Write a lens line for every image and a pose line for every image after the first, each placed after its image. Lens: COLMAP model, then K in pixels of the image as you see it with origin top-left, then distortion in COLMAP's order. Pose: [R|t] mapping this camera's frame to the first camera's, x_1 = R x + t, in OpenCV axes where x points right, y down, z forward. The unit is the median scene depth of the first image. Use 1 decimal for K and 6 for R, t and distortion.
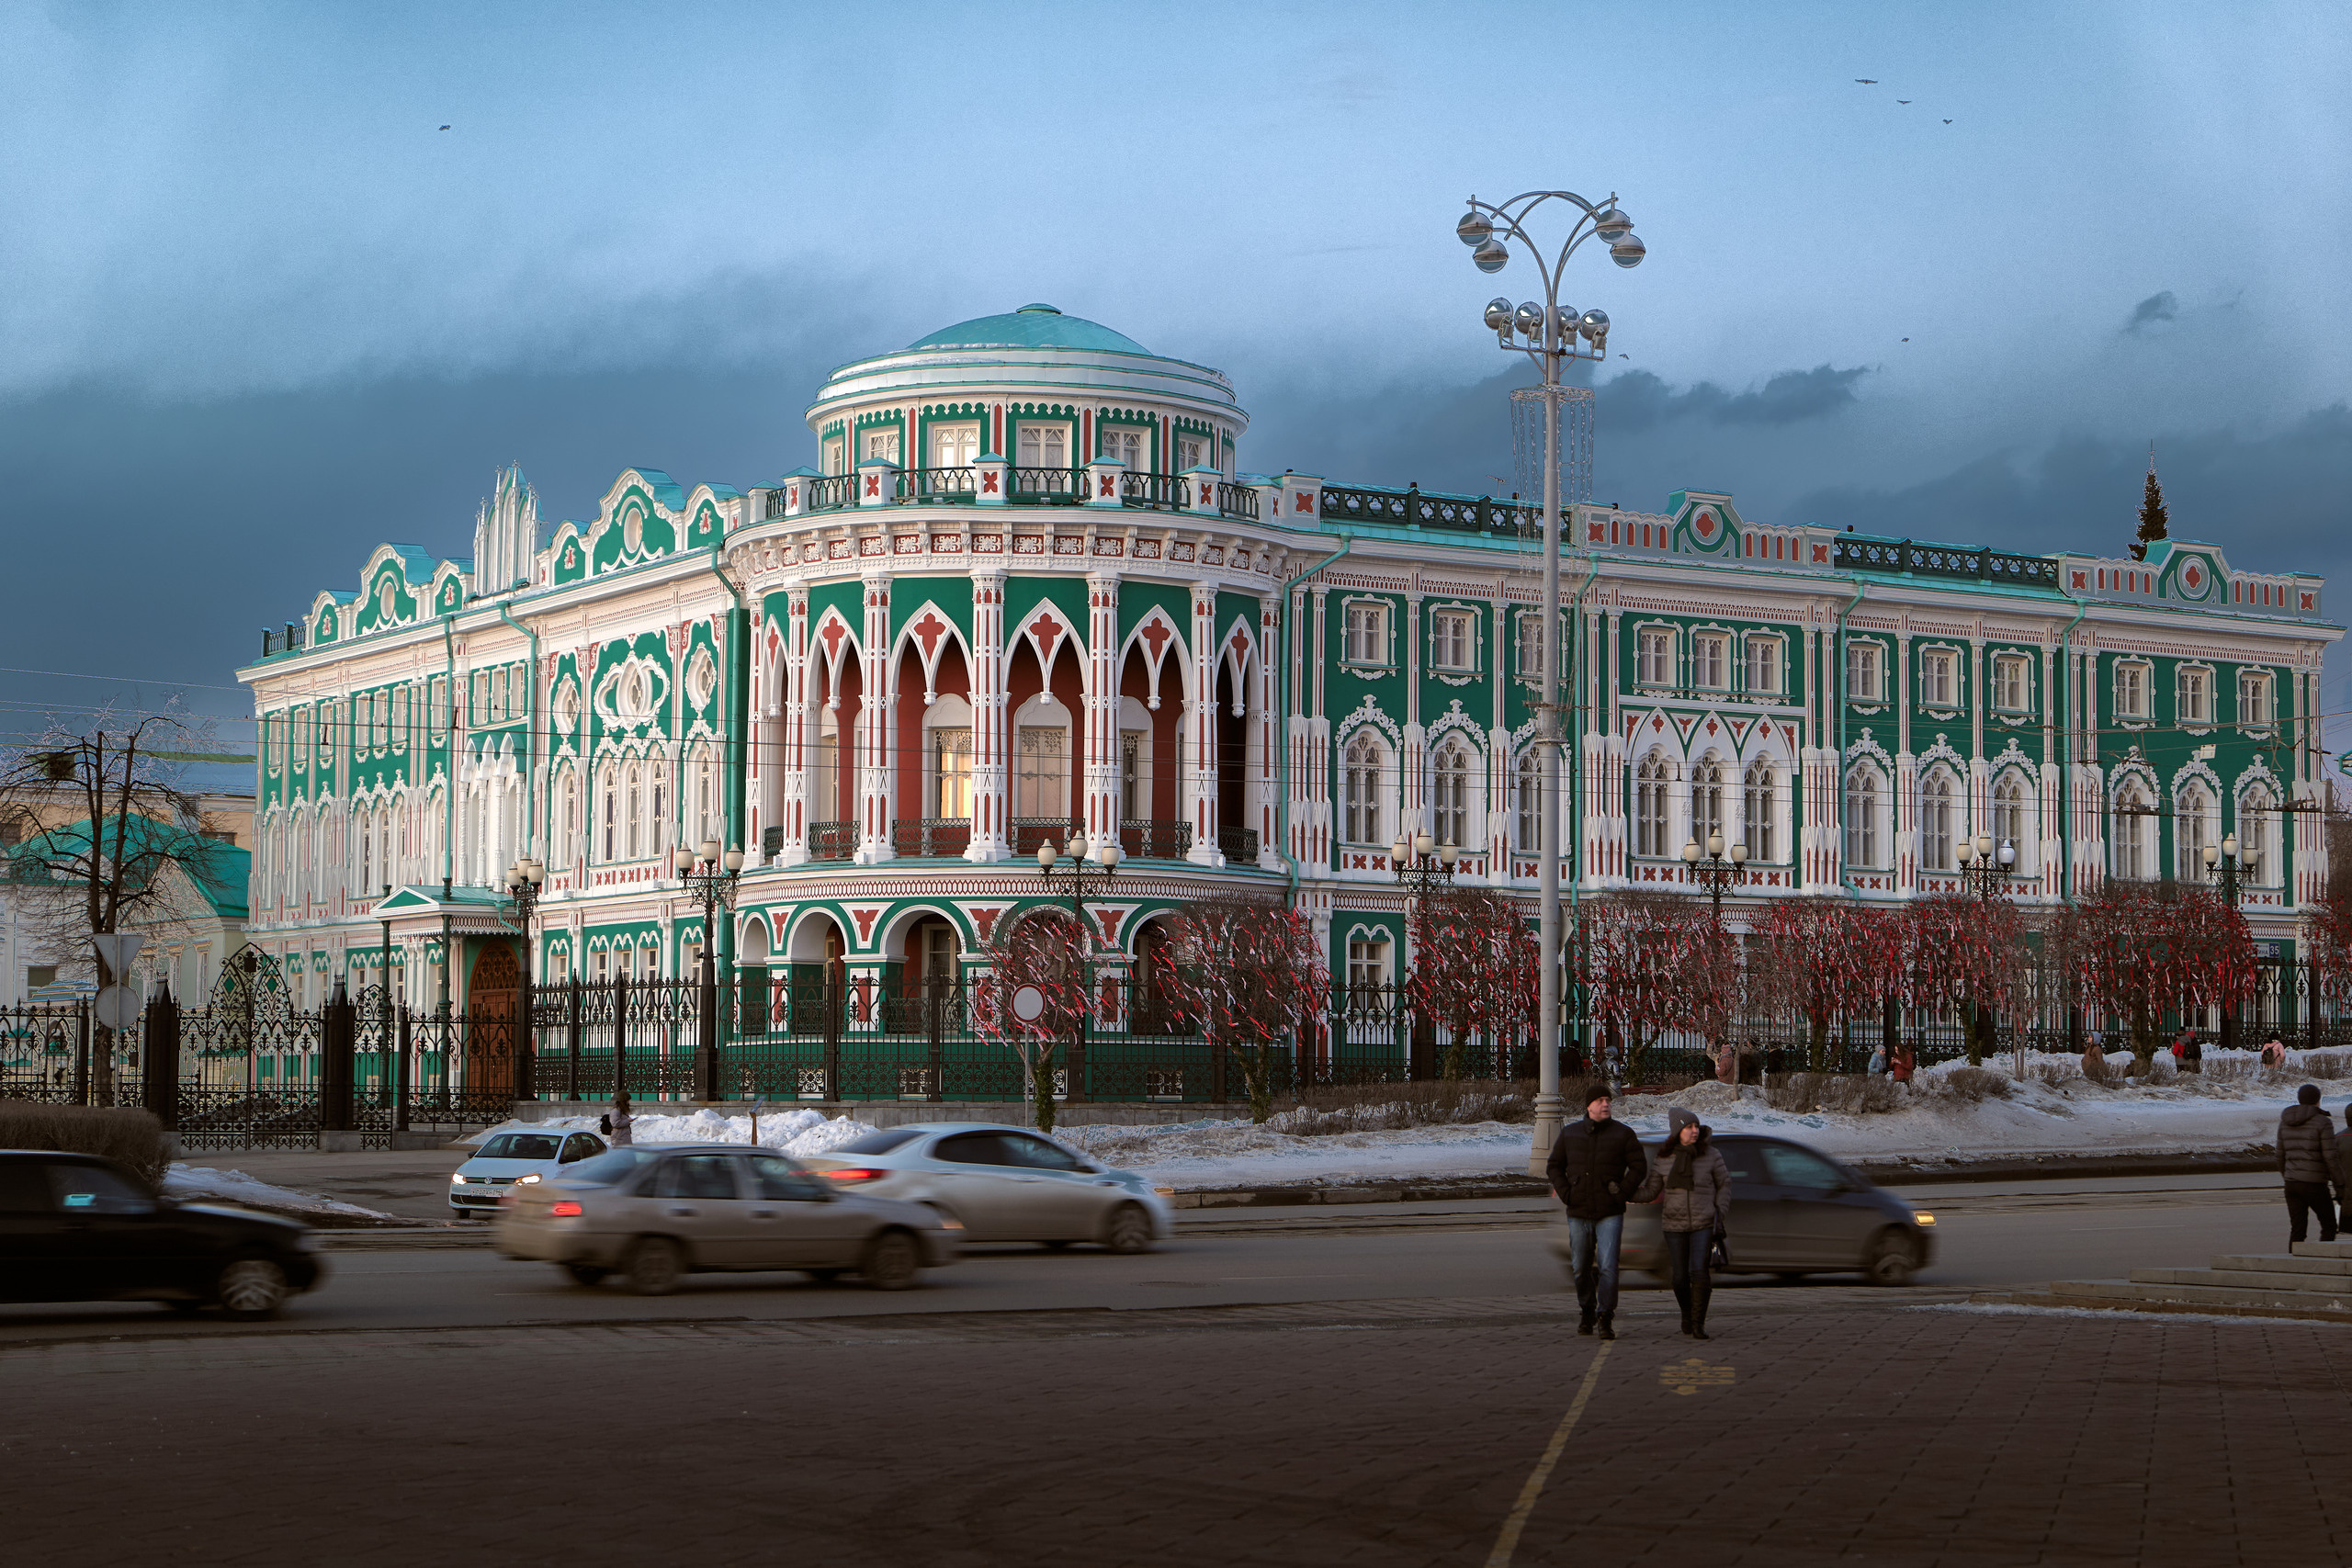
lens RADIAL K [[4506.3, 0, 1176.0], [0, 4506.3, 784.0], [0, 0, 1]] dist [0.009594, 0.016583]
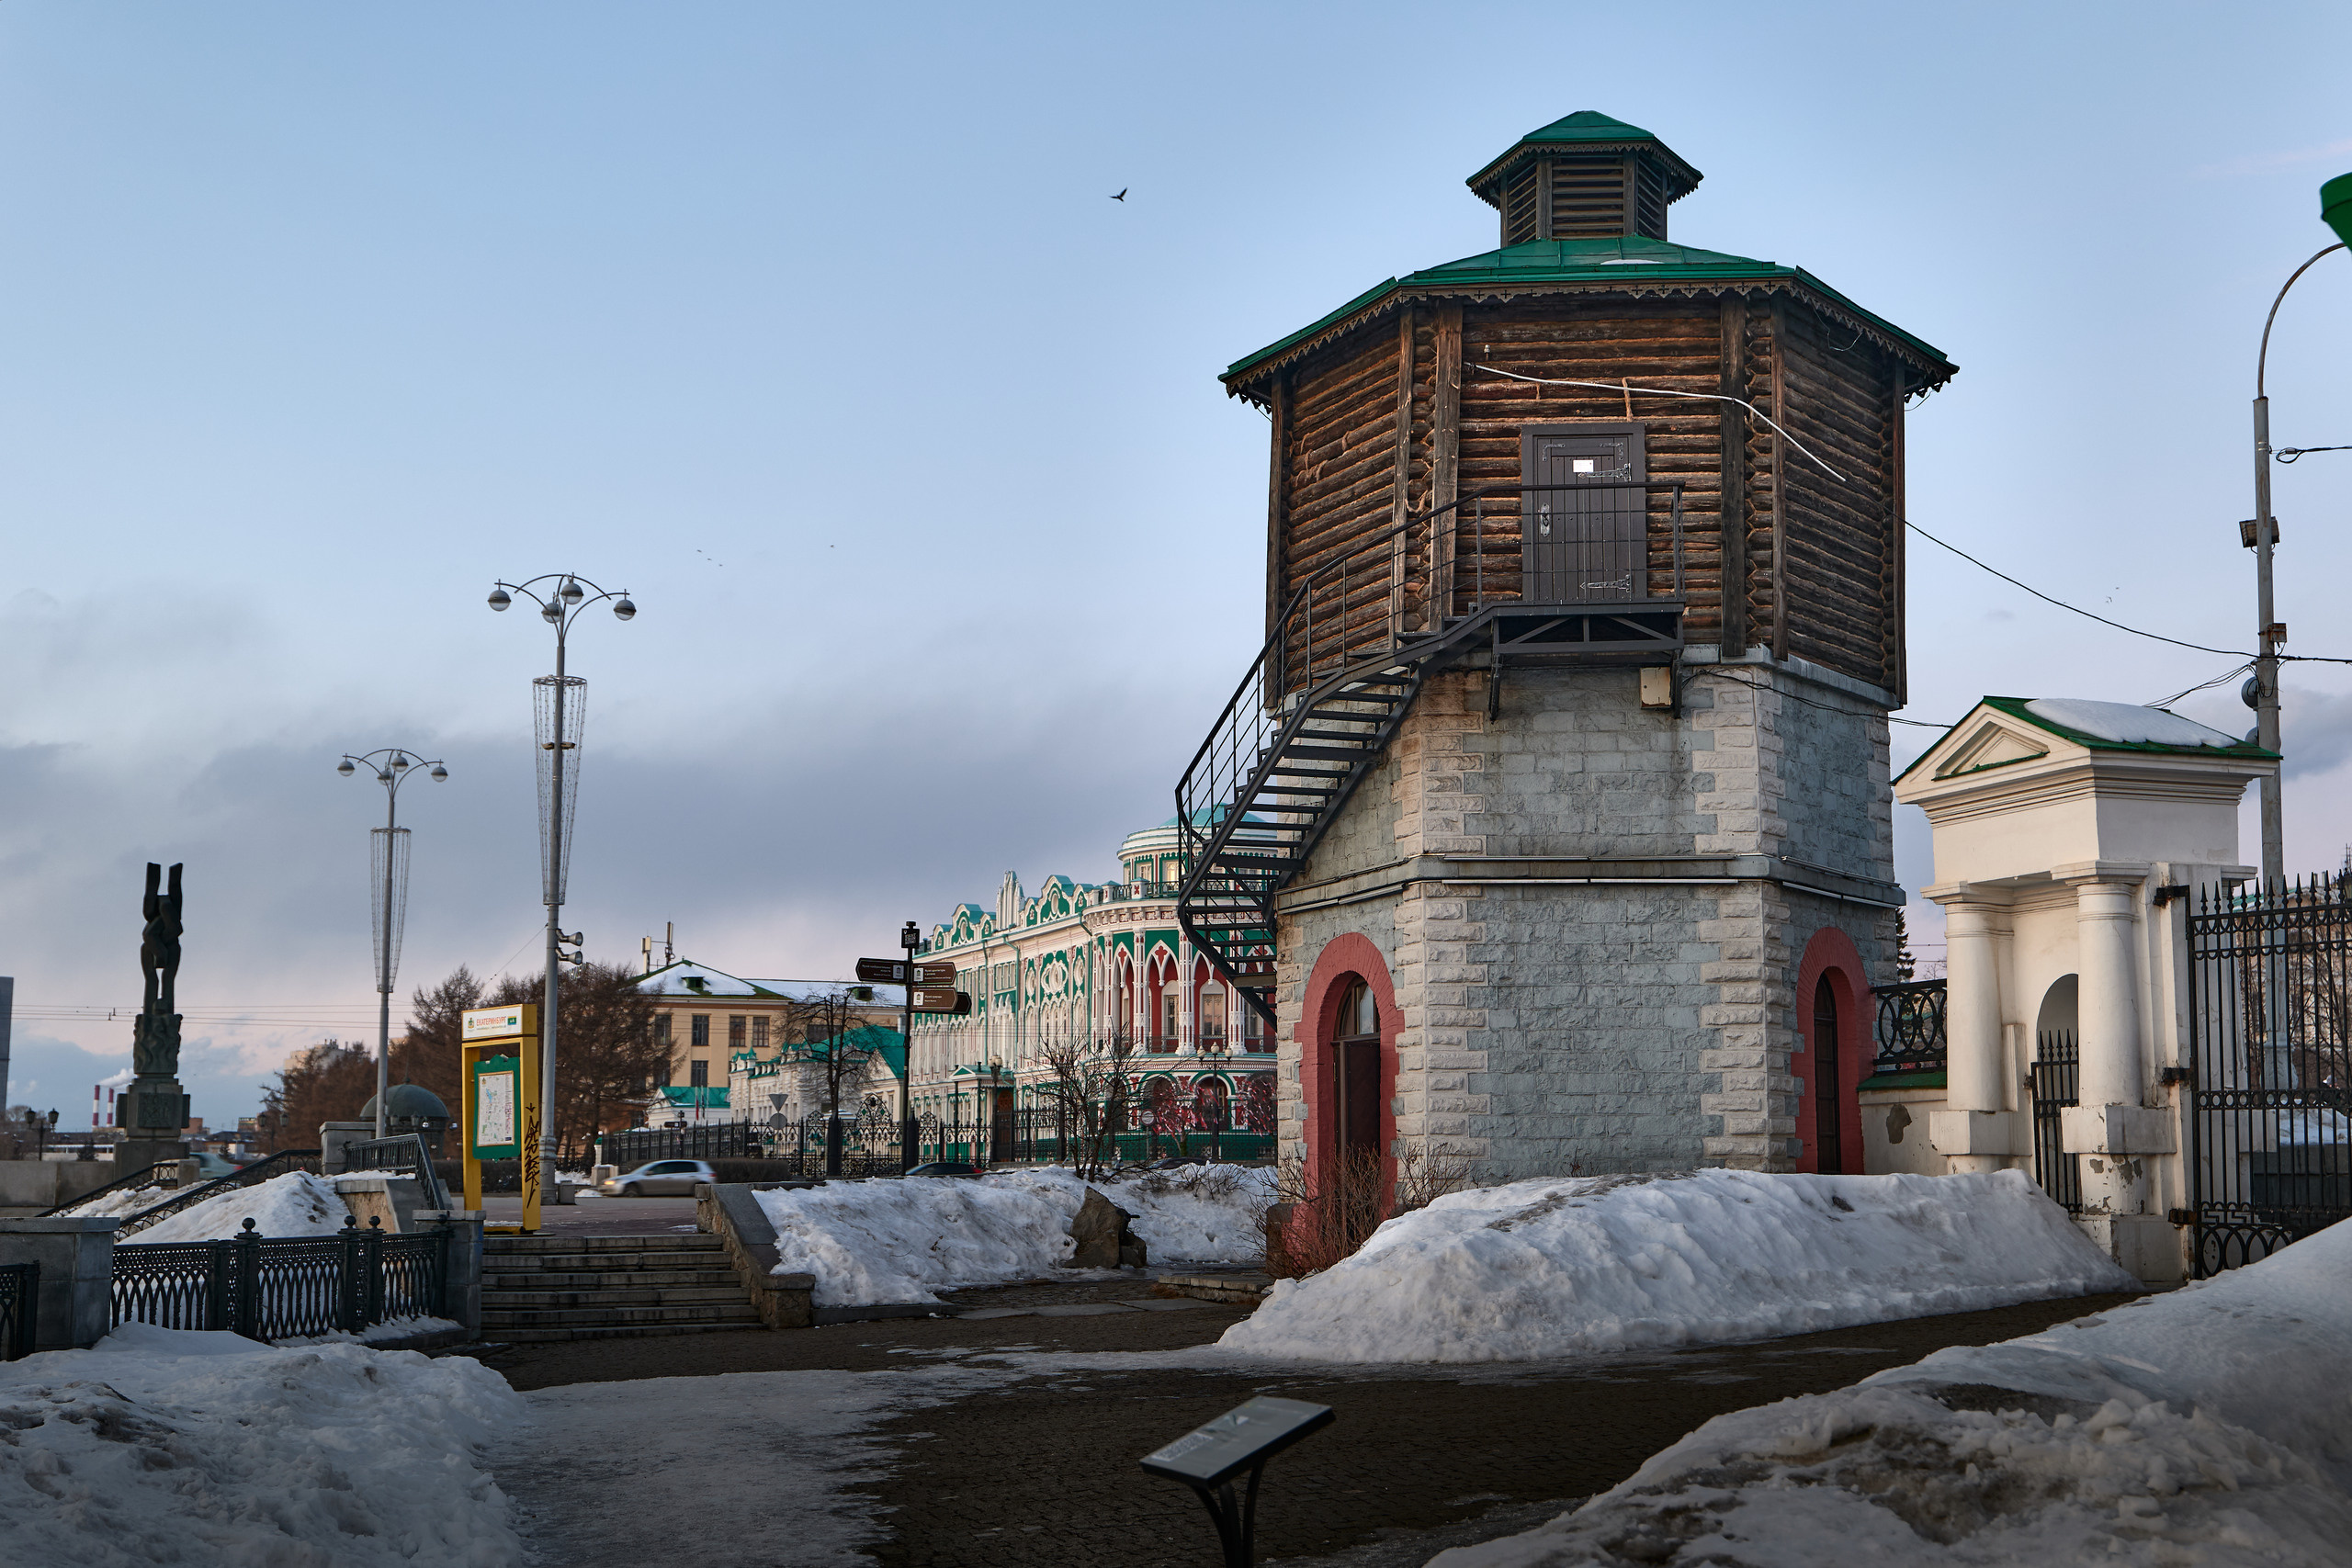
lens RADIAL K [[2935.6, 0, 1176.0], [0, 2935.6, 784.0], [0, 0, 1]] dist [0.003350, 0.000585]
pose [[0.987081, -0.024557, -0.158330, 0.179153], [0.014153, 0.997686, -0.066506, -0.019434], [0.159597, 0.063406, 0.985144, -0.442096]]
